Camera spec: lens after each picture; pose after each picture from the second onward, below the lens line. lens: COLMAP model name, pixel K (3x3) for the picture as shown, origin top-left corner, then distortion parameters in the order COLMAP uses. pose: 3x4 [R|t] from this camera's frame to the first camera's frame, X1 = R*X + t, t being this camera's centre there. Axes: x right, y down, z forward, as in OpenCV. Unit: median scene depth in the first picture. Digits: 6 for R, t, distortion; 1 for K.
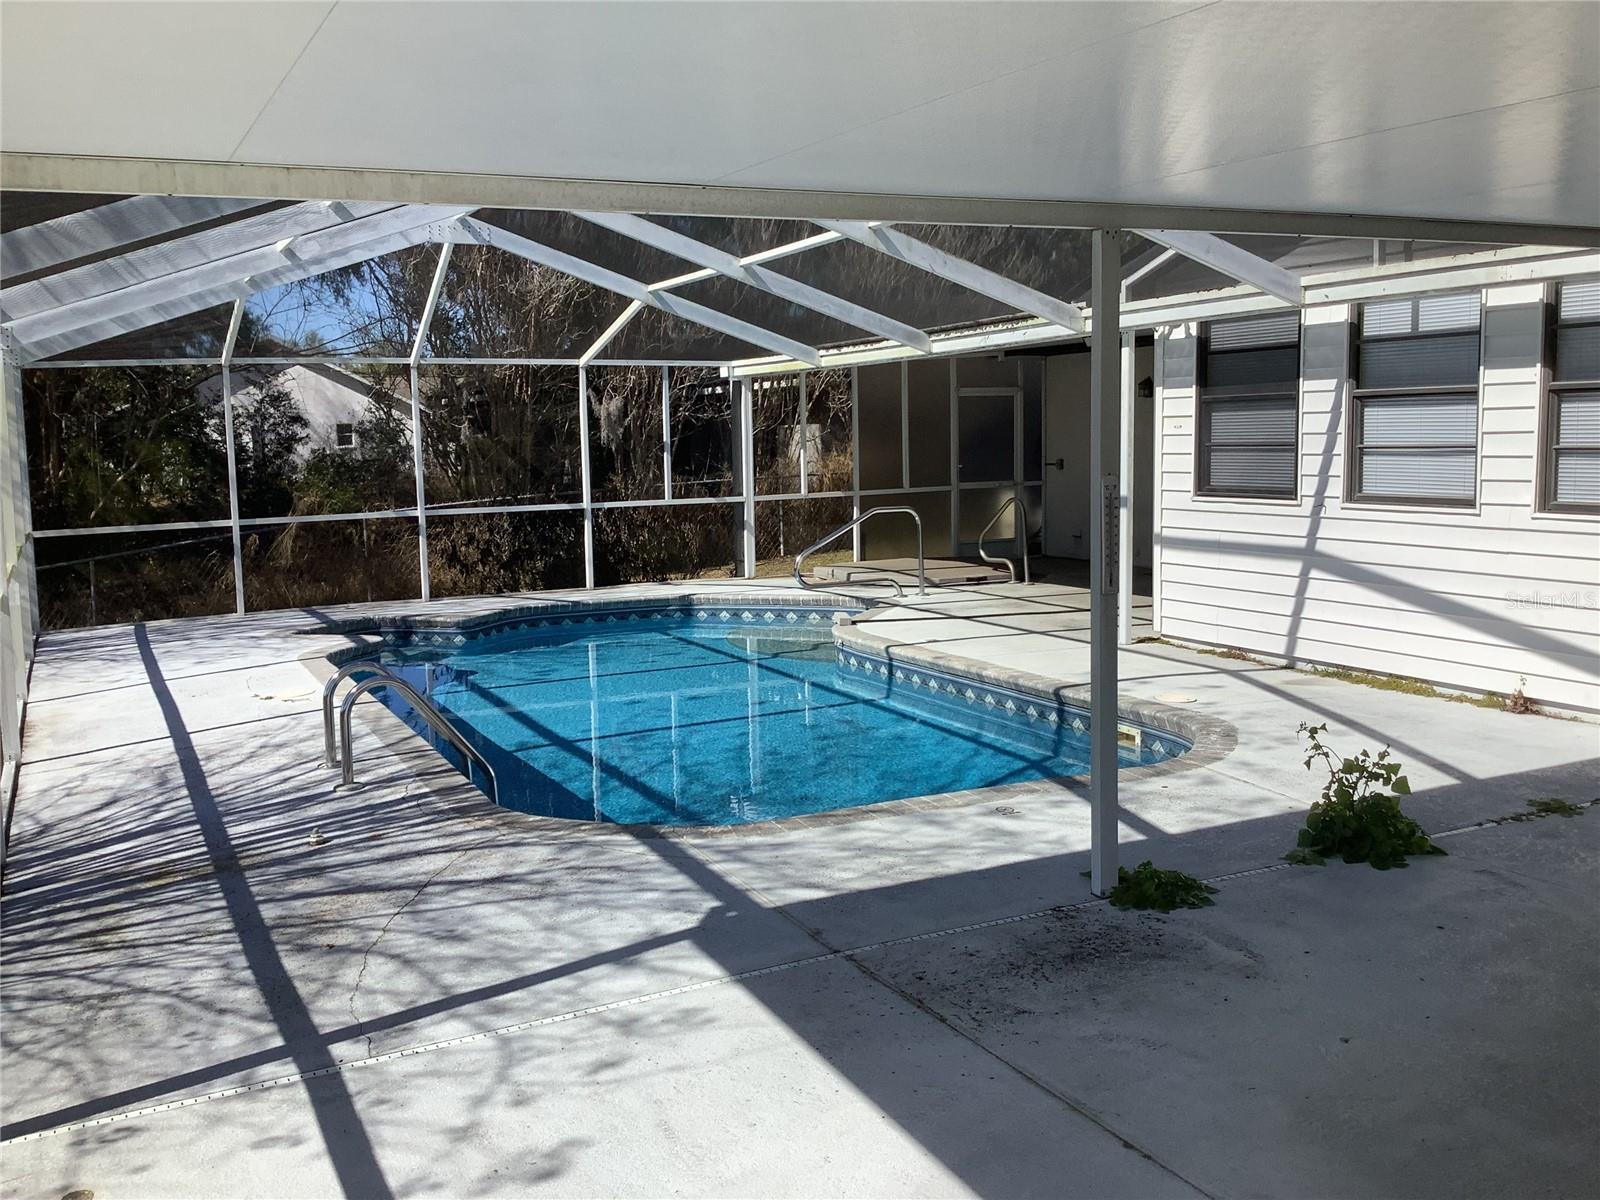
lens RADIAL K [[1437.8, 0, 807.7], [0, 1437.8, 592.4], [0, 0, 1]] dist [0.164577, -0.311847]
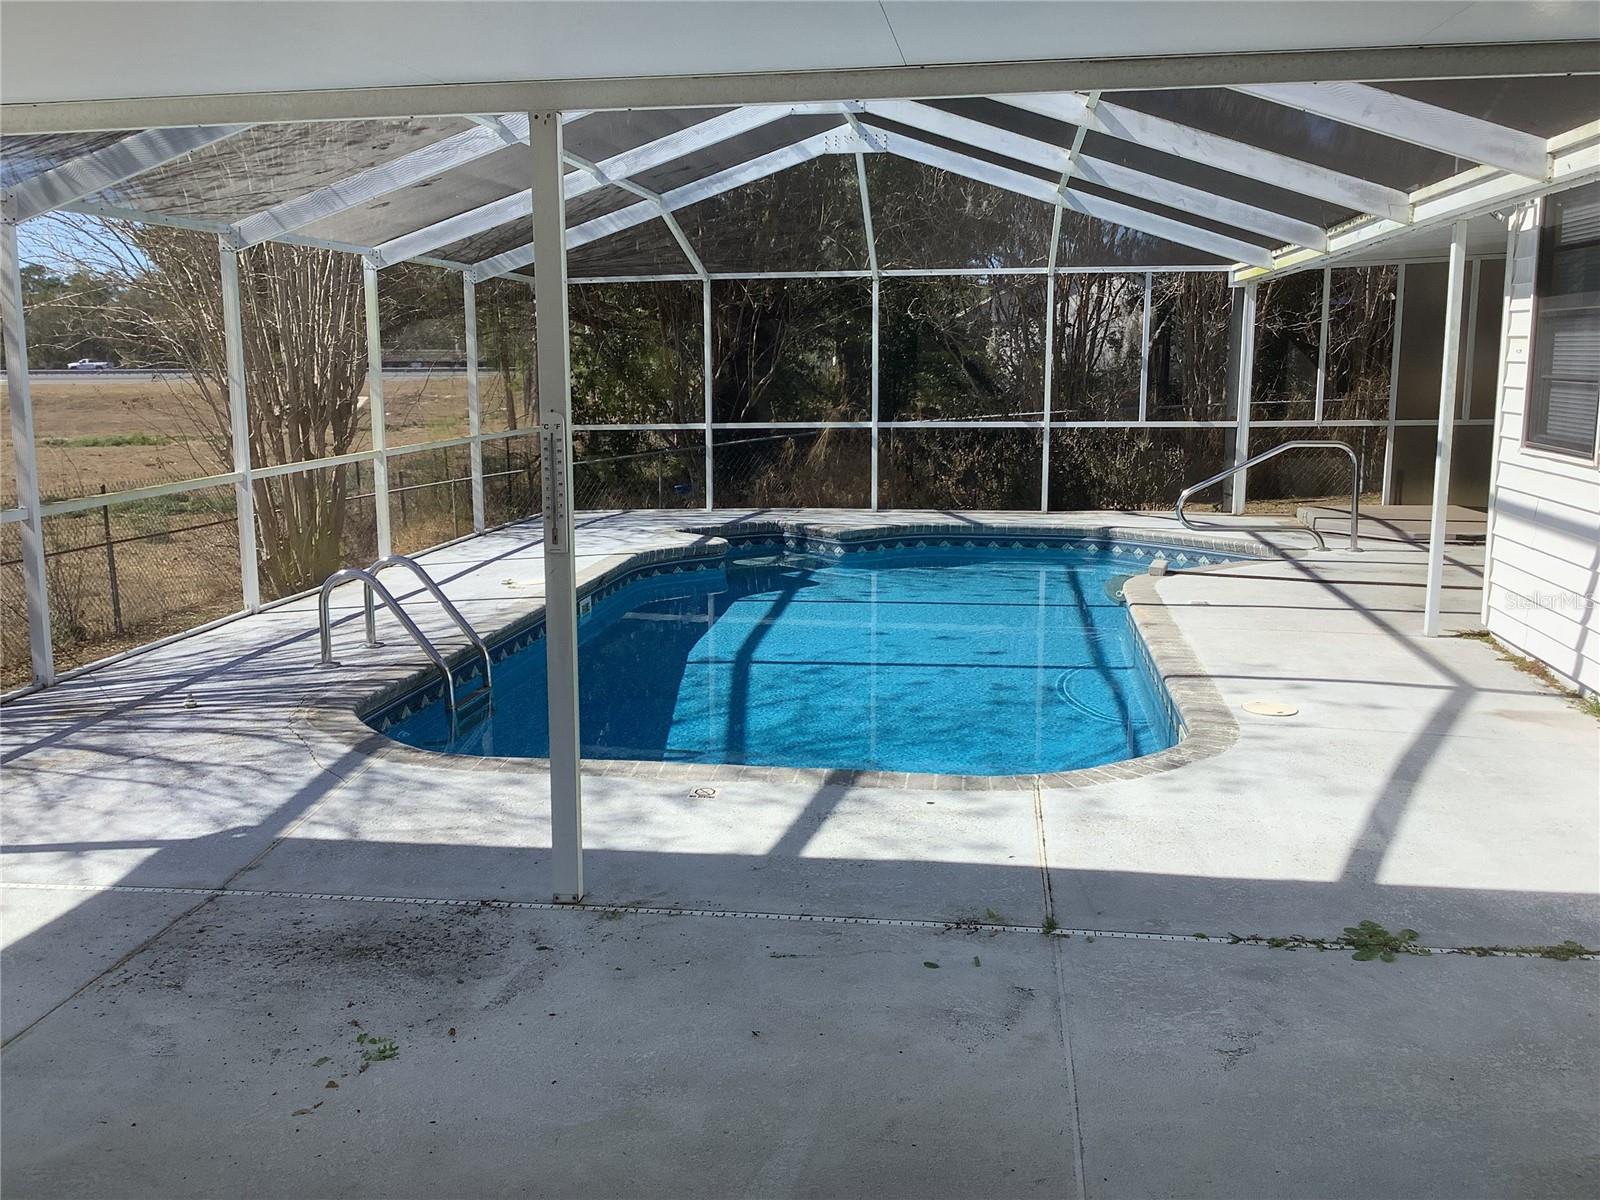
lens RADIAL K [[1450.0, 0, 800.9], [0, 1450.0, 593.9], [0, 0, 1]] dist [0.091864, -0.175955]
pose [[0.824755, 0.110783, -0.554532, 0.479489], [-0.075846, 0.993433, 0.085660, -0.035758], [0.560380, -0.028589, 0.827742, 0.227254]]
